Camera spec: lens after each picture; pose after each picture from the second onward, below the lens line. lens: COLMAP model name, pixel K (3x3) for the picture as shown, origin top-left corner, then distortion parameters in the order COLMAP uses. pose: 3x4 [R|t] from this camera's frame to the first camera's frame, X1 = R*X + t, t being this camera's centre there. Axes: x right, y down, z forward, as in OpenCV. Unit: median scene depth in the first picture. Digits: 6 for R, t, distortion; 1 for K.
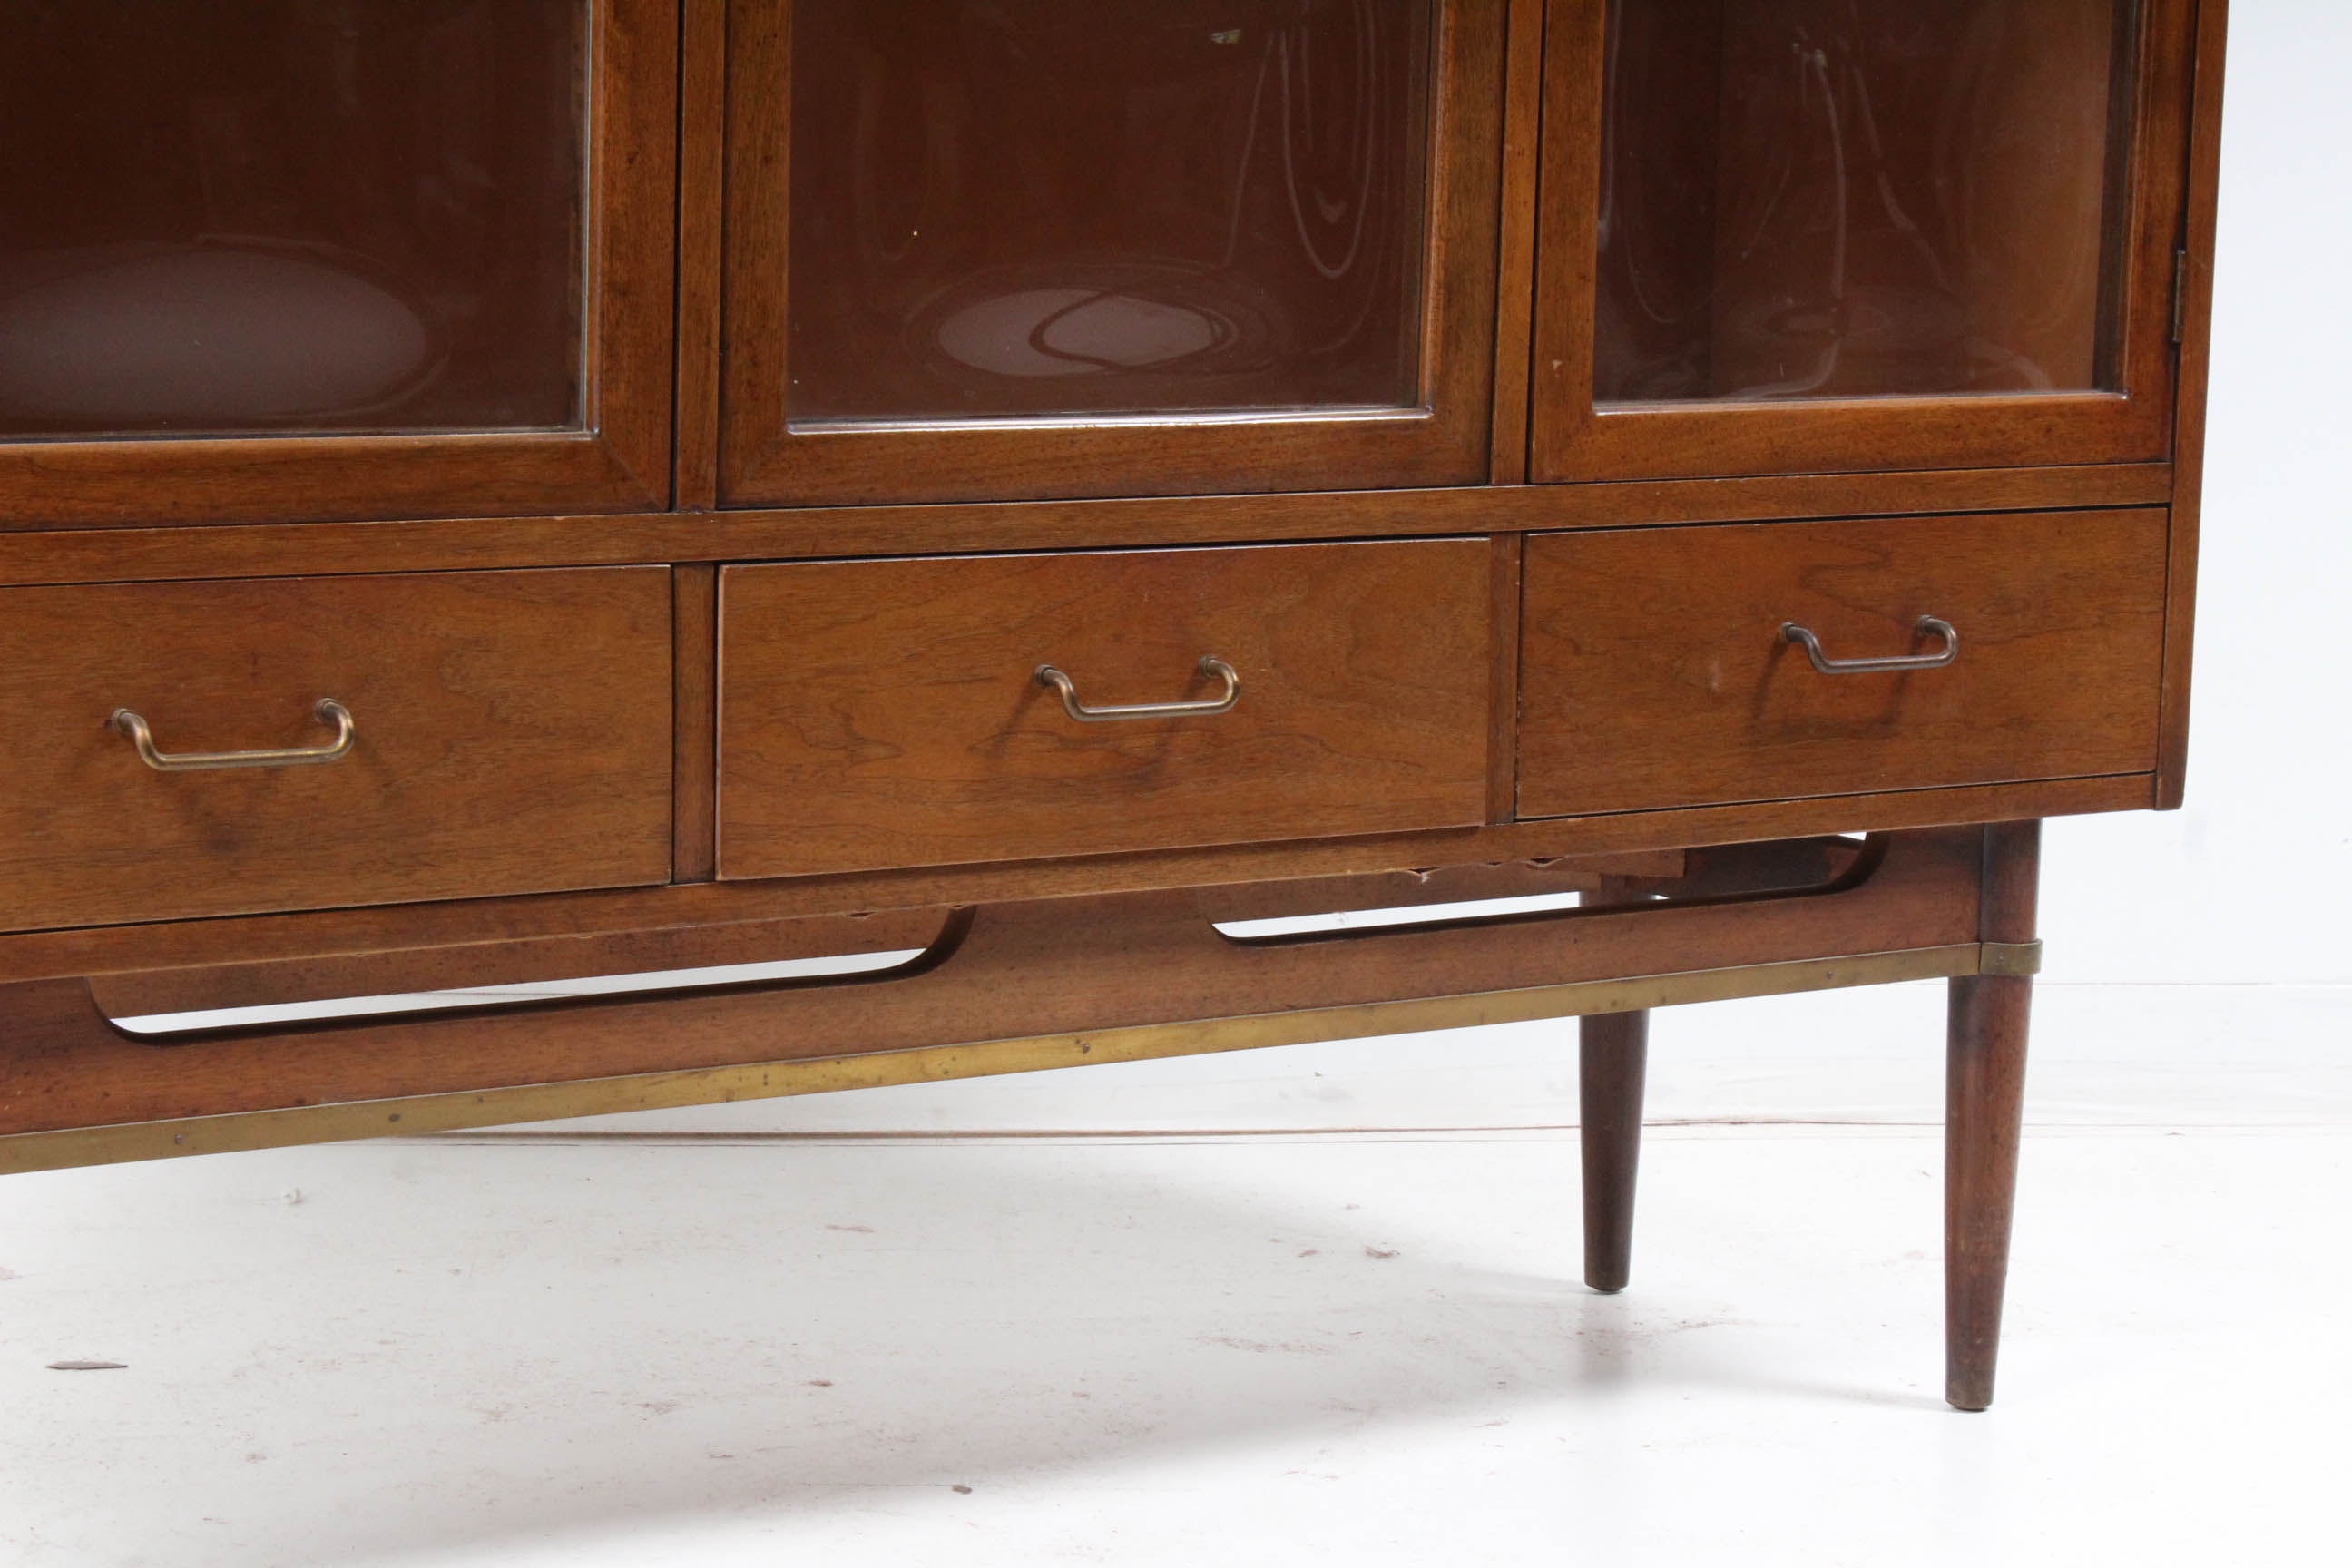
lens RADIAL K [[5549.6, 0, 1178.3], [0, 5549.6, 787.0], [0, 0, 1]] dist [0.069135, 0.000000]
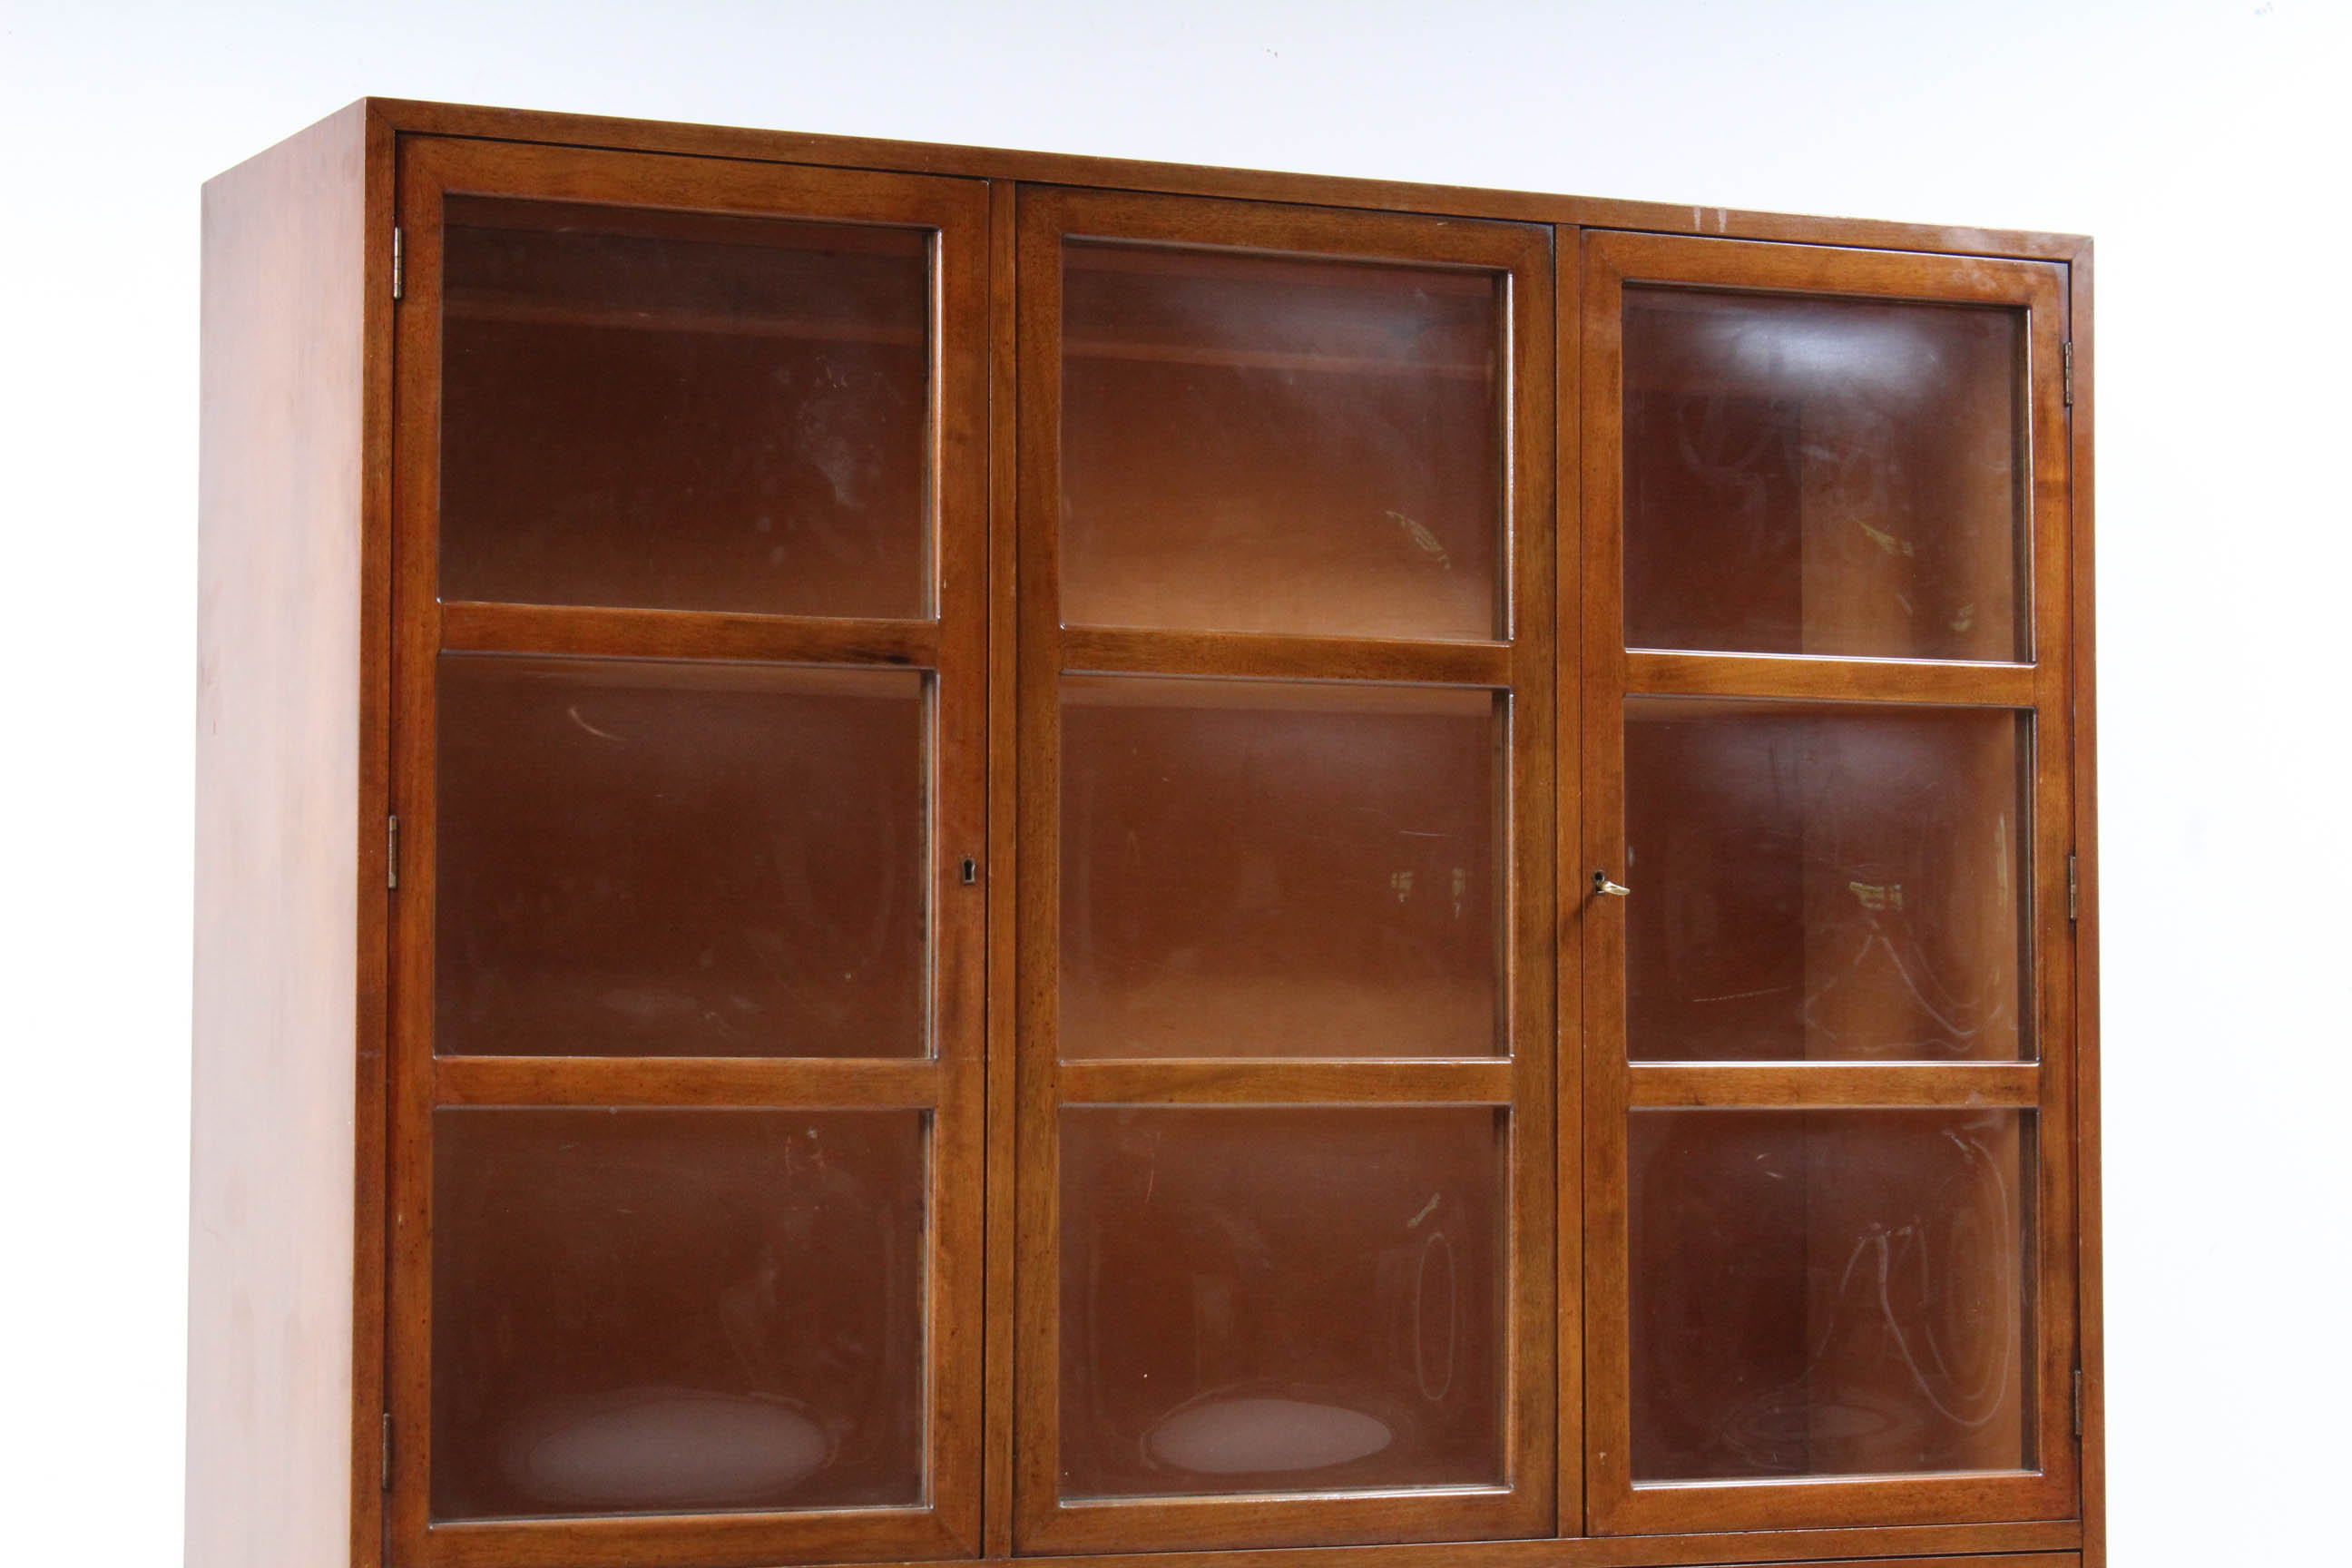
lens RADIAL K [[5549.6, 0, 1181.7], [0, 5549.6, 774.6], [0, 0, 1]] dist [0.069135, 0.000000]
pose [[0.989132, -0.033721, -0.143109, 0.178401], [0.004280, 0.979534, -0.201231, 0.044722], [0.146966, 0.198432, 0.969033, -0.498969]]
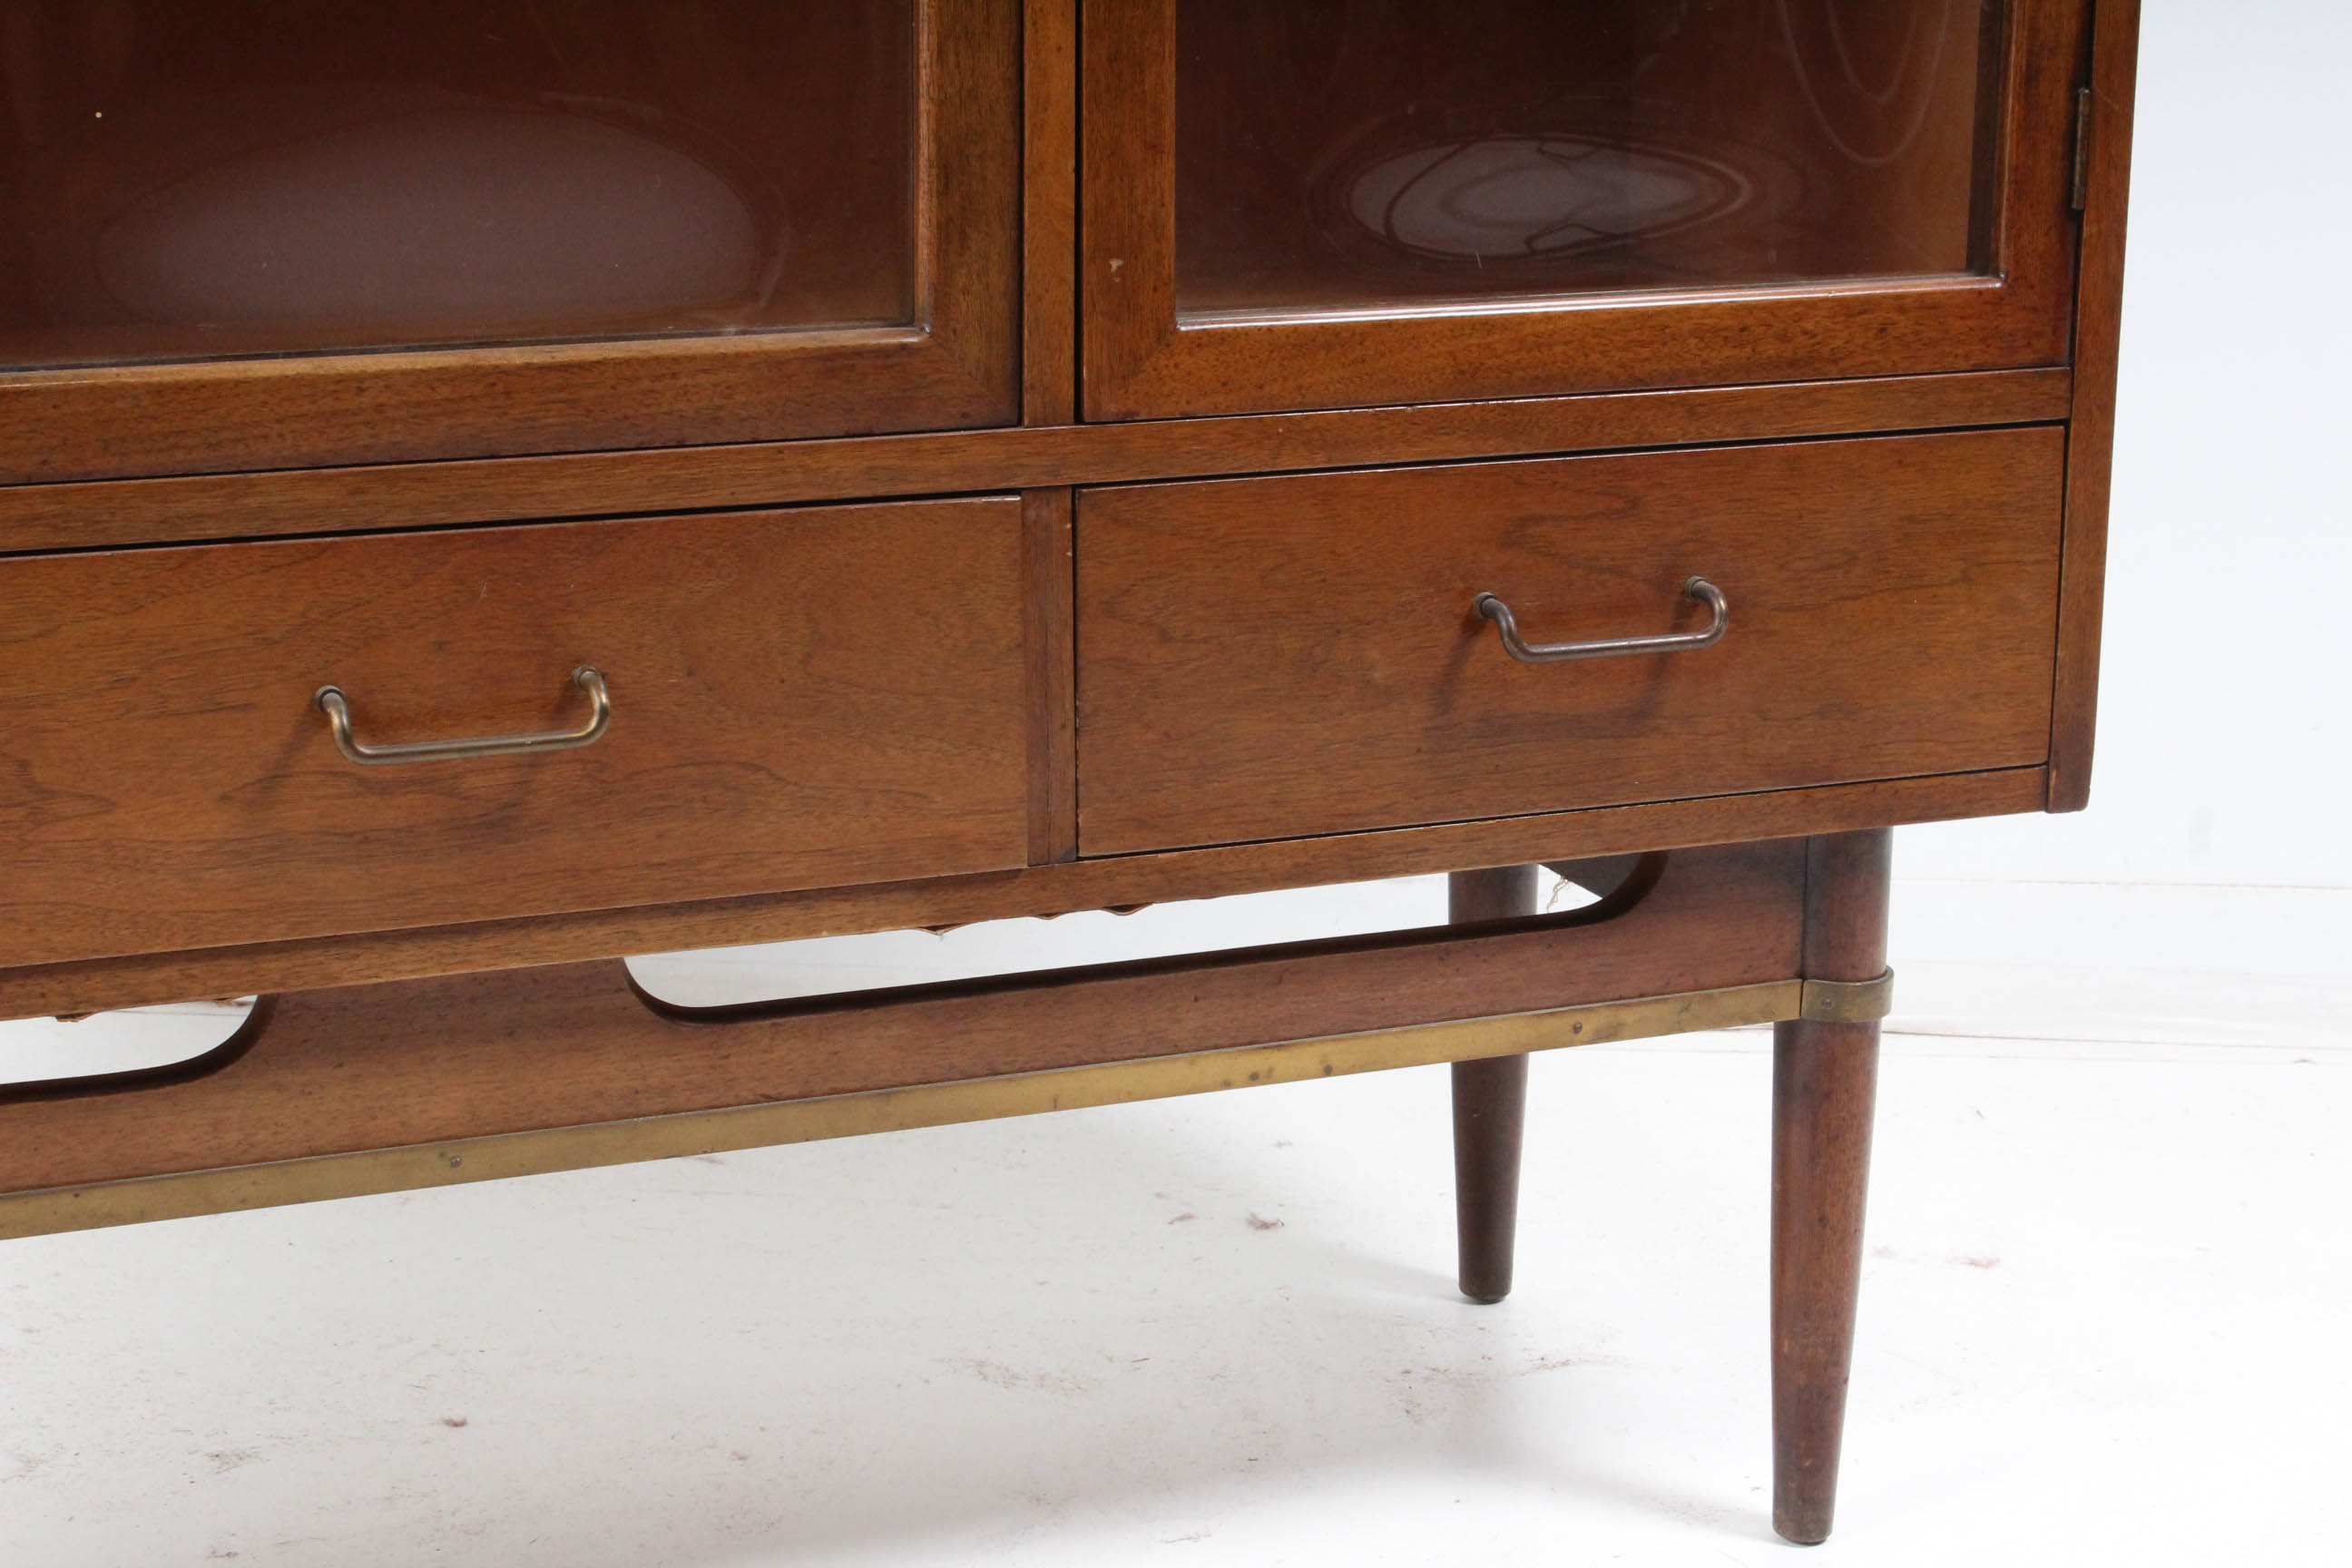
lens RADIAL K [[4312.7, 0, 1169.7], [0, 4312.7, 789.7], [0, 0, 1]] dist [0.014130, 0.000000]
pose [[0.978178, 0.030842, -0.205466, 0.200375], [-0.009861, 0.994698, 0.102366, -0.066368], [0.207533, -0.098106, 0.973296, 0.434333]]
